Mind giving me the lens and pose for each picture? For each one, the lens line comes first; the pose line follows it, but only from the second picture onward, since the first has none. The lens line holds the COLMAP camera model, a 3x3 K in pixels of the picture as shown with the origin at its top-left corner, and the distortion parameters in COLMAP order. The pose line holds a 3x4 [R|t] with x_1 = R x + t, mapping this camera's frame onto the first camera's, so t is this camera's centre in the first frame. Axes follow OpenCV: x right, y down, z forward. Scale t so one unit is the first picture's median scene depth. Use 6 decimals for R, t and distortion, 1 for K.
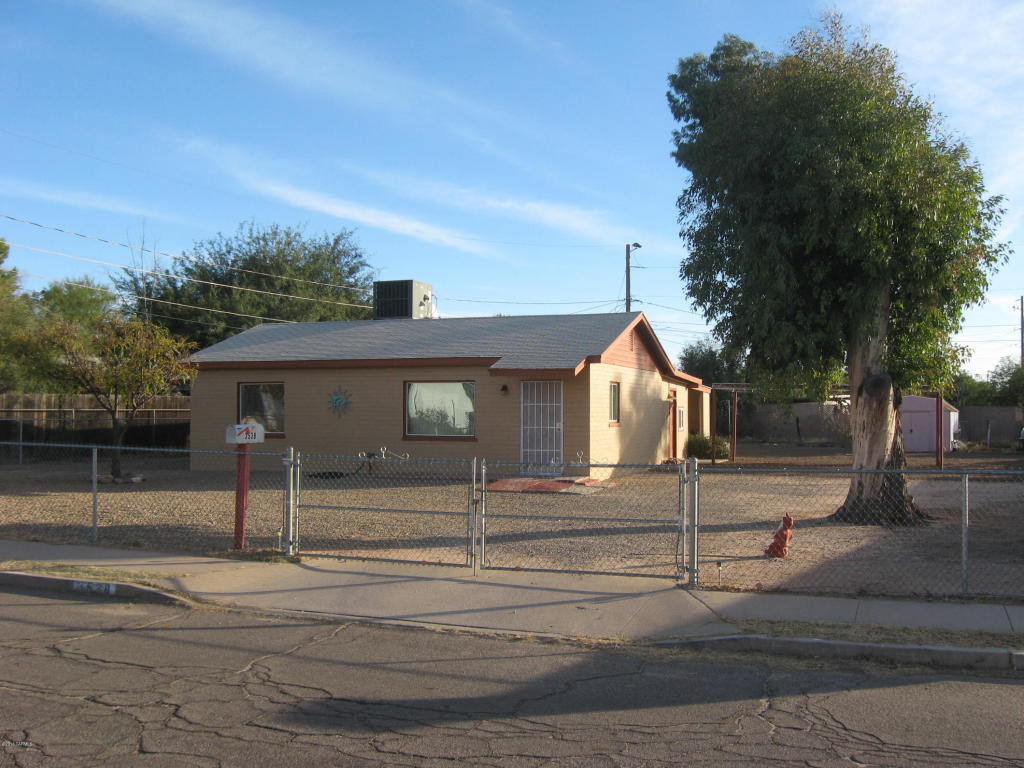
lens RADIAL K [[1063.0, 0, 511.5], [0, 1063.0, 380.9], [0, 0, 1]] dist [-0.117341, 0.000000]
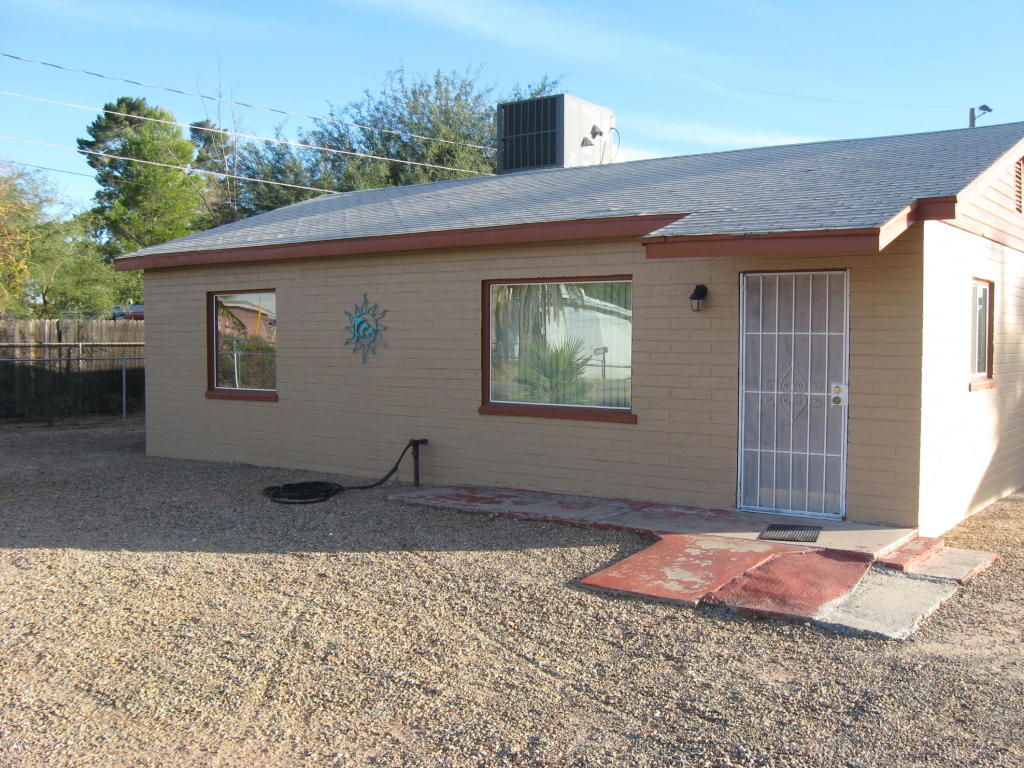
lens RADIAL K [[1063.0, 0, 536.1], [0, 1063.0, 385.9], [0, 0, 1]] dist [-0.117341, 0.000000]
pose [[0.963098, 0.013112, -0.268830, 0.033566], [0.006190, 0.997469, 0.070829, 0.010672], [0.269079, -0.069879, 0.960580, 0.485089]]
